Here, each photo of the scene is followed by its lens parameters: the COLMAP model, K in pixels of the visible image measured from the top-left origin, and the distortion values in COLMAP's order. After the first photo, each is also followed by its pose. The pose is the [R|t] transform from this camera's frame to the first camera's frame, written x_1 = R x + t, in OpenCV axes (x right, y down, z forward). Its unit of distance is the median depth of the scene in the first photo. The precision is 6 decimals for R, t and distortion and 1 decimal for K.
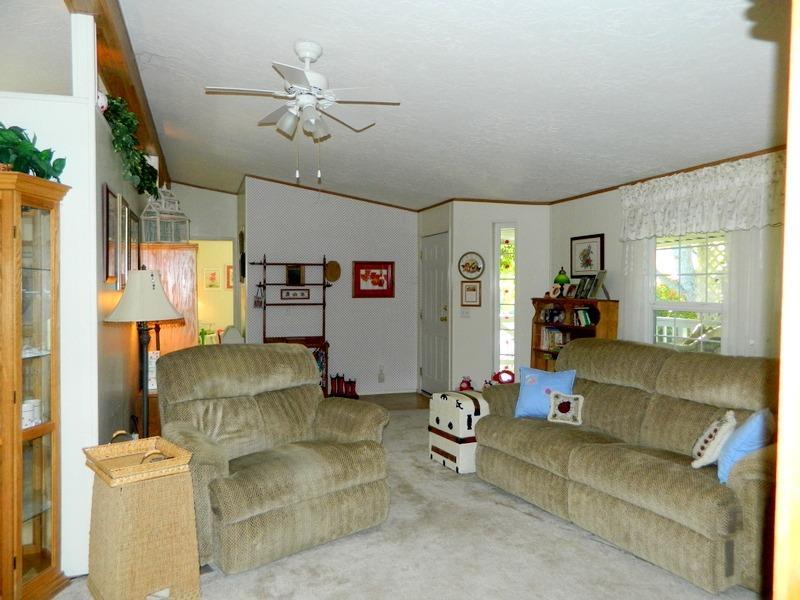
lens RADIAL K [[614.0, 0, 401.7], [0, 614.0, 298.3], [0, 0, 1]] dist [0.033491, 0.004181]
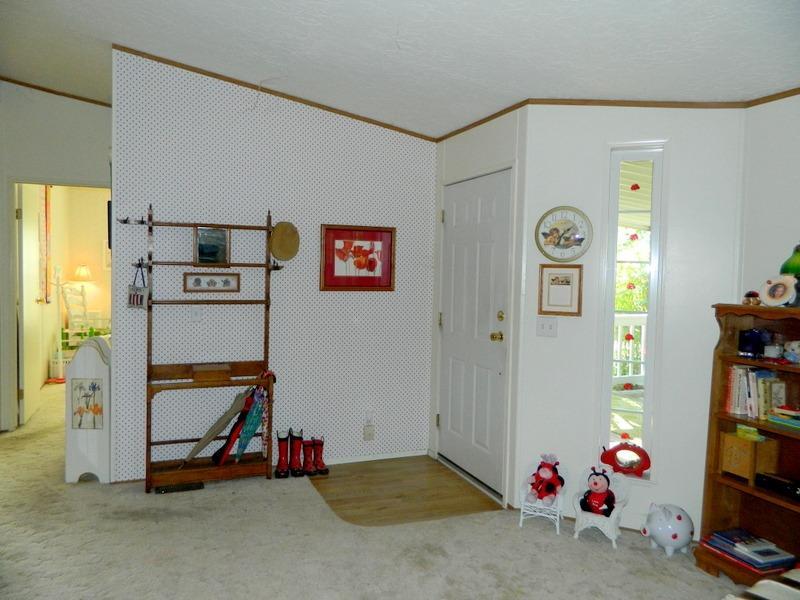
lens RADIAL K [[614.0, 0, 398.2], [0, 614.0, 296.1], [0, 0, 1]] dist [0.033491, 0.004181]
pose [[0.997521, 0.017630, 0.068131, -0.049163], [-0.019284, 0.999533, 0.023695, -0.010751], [-0.067681, -0.024950, 0.997395, 0.458673]]
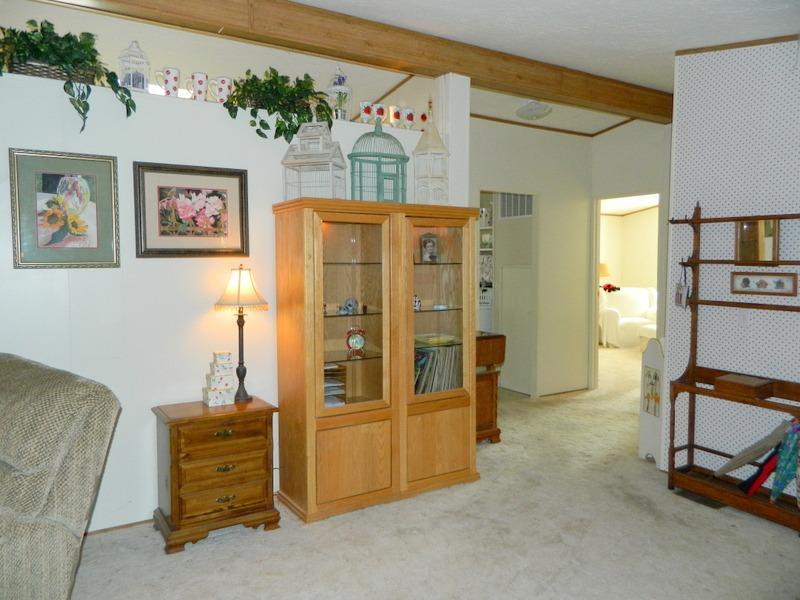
lens RADIAL K [[614.0, 0, 402.6], [0, 614.0, 299.0], [0, 0, 1]] dist [0.033491, 0.004181]
pose [[0.245664, 0.070614, -0.966780, 0.208598], [-0.026851, 0.997456, 0.066032, -0.018563], [0.968983, 0.009737, 0.246935, 0.626386]]
